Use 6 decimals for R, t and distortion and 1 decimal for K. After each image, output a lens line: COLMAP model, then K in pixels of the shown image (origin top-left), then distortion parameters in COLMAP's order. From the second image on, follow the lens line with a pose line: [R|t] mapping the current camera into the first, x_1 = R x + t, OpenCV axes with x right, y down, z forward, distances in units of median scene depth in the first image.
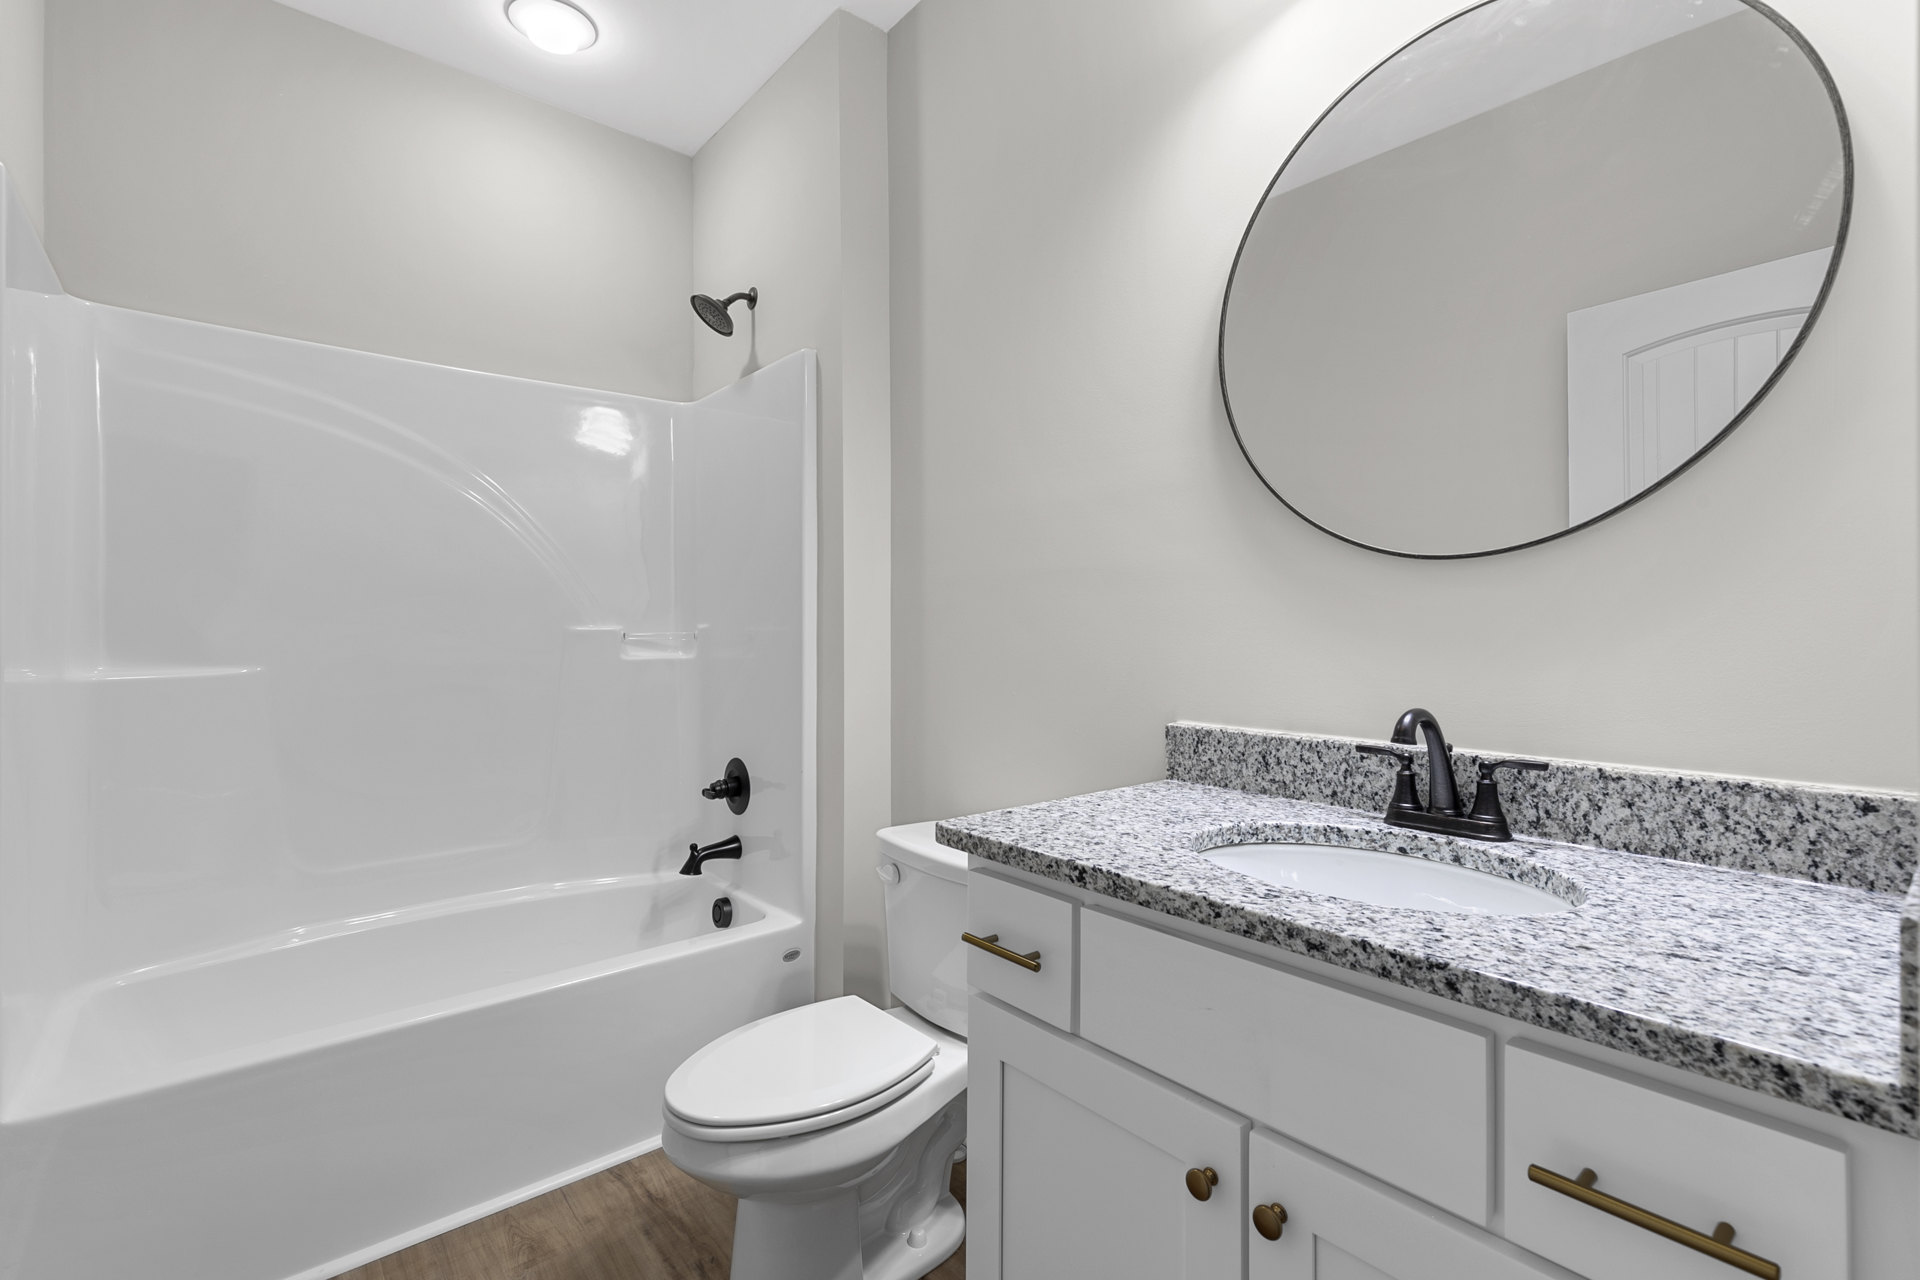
lens RADIAL K [[870.8, 0, 965.1], [0, 870.8, 632.0], [0, 0, 1]] dist [0.010887, -0.000649]
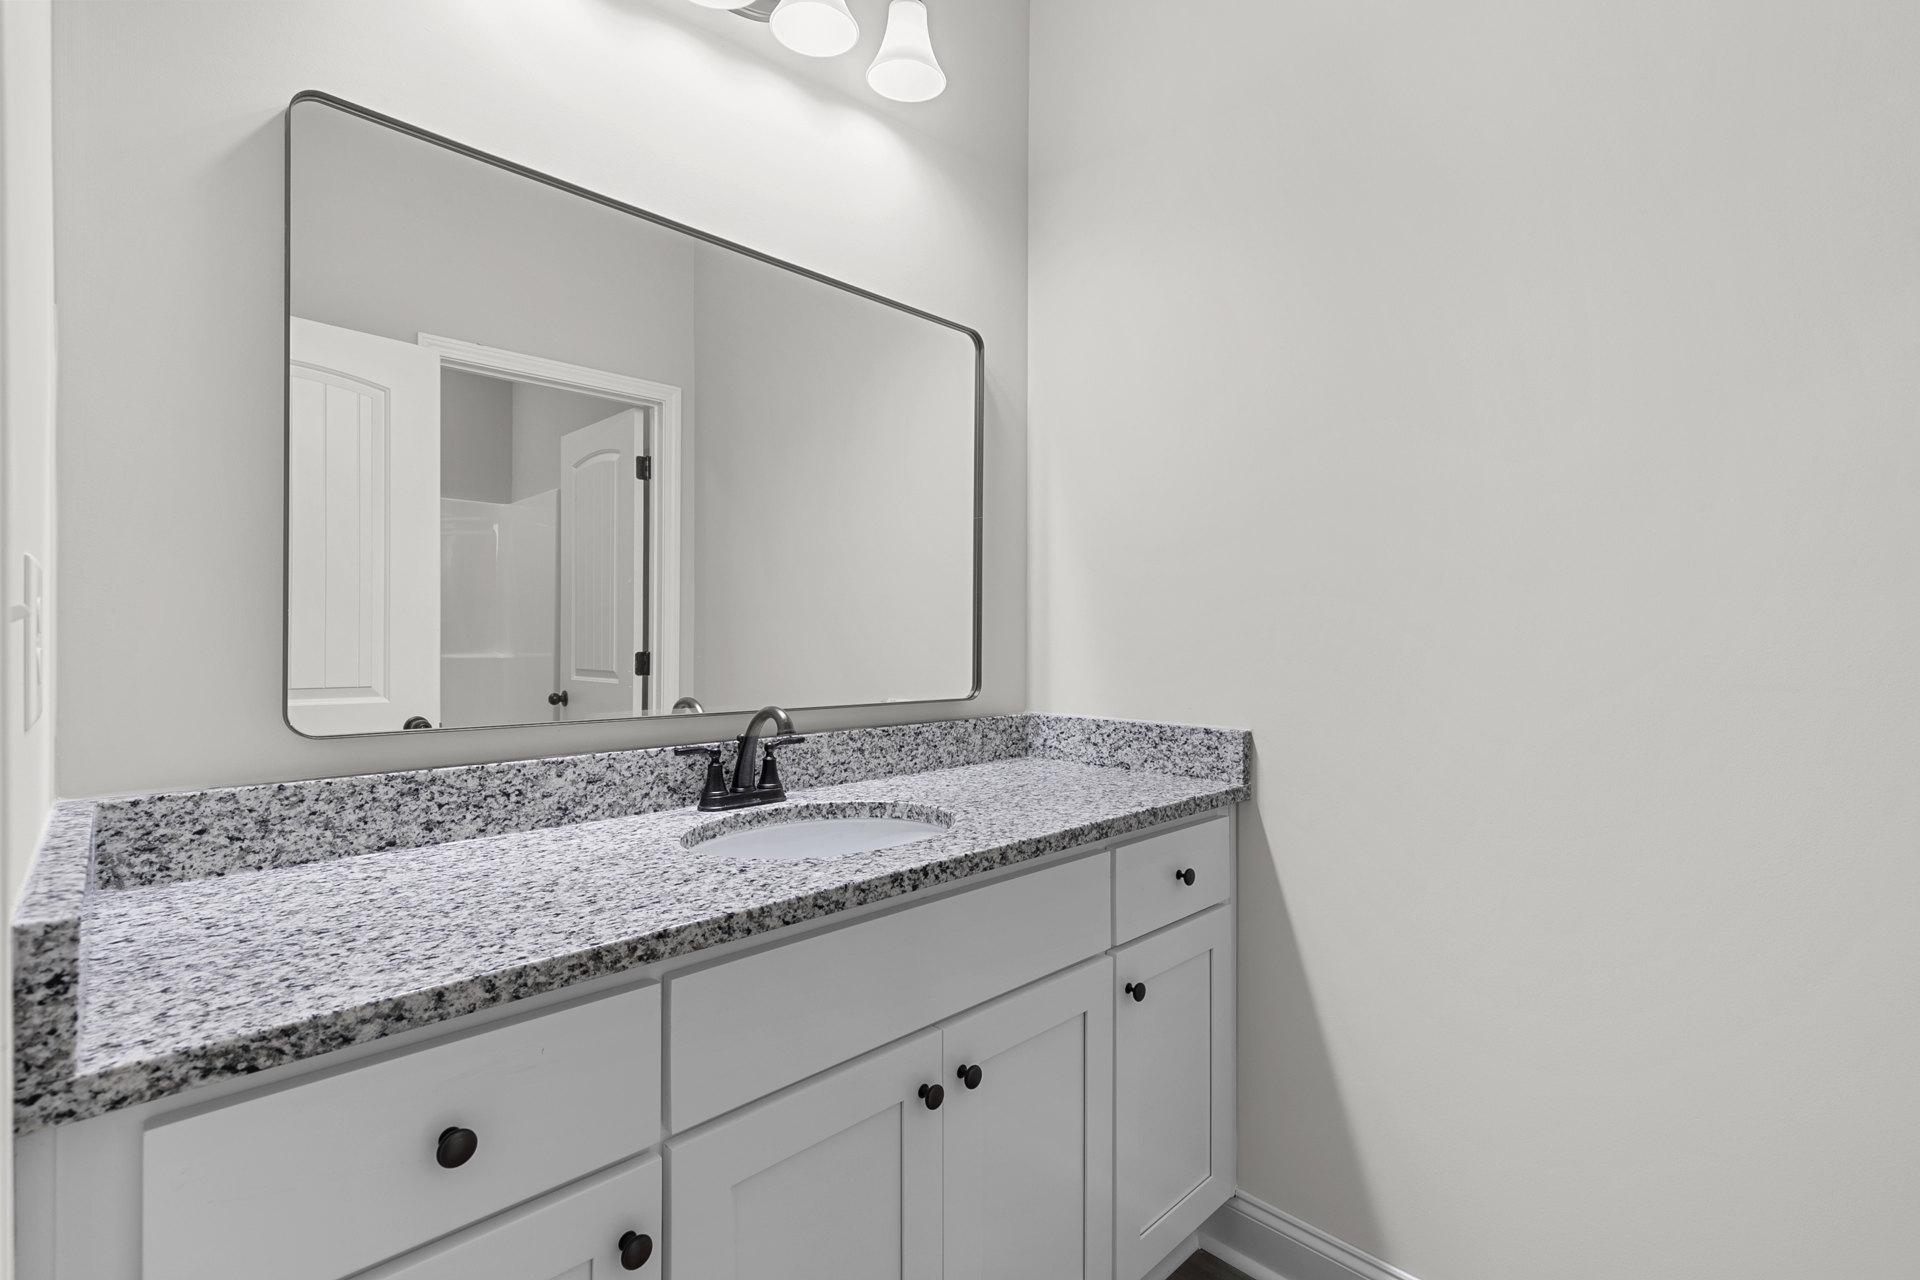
lens RADIAL K [[870.8, 0, 965.1], [0, 870.8, 632.0], [0, 0, 1]] dist [0.010887, -0.000649]
pose [[-0.080669, 0.000855, 0.996741, -0.744527], [-0.007203, 0.999973, -0.001440, -0.020079], [-0.996715, -0.007296, -0.080661, 0.812023]]
